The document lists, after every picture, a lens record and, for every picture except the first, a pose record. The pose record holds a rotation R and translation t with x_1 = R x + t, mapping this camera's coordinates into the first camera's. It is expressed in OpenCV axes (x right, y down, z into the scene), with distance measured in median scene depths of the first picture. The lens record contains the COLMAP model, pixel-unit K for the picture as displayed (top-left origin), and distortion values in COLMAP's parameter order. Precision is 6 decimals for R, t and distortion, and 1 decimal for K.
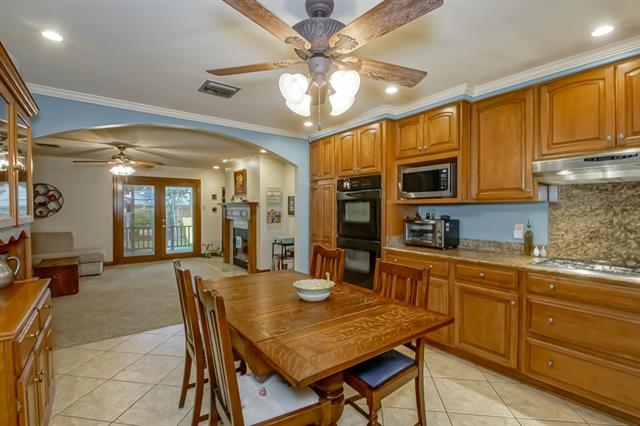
lens RADIAL K [[298.2, 0, 320.6], [0, 298.2, 215.9], [0, 0, 1]] dist [-0.020732, -0.001177]
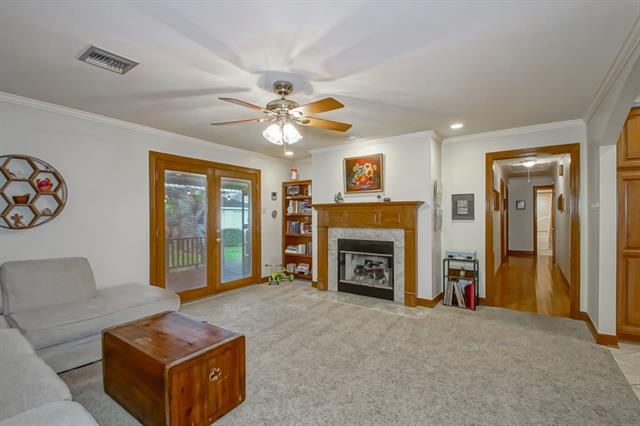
lens RADIAL K [[298.2, 0, 322.3], [0, 298.2, 215.0], [0, 0, 1]] dist [-0.020732, -0.001177]
pose [[0.947409, -0.002131, 0.320019, -0.638189], [0.010630, 0.999636, -0.024813, -0.000090], [-0.319850, 0.026910, 0.947086, 0.403777]]
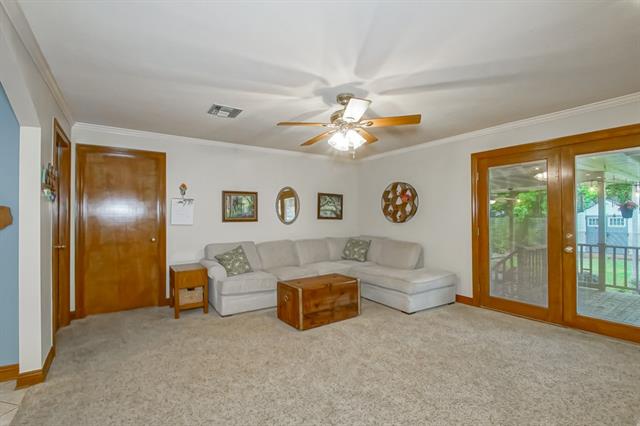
lens RADIAL K [[298.2, 0, 318.3], [0, 298.2, 213.0], [0, 0, 1]] dist [-0.020732, -0.001177]
pose [[-0.071942, -0.006426, -0.997388, -0.094910], [-0.005987, 0.999964, -0.006011, -0.016018], [0.997391, 0.005539, -0.071978, 0.813659]]
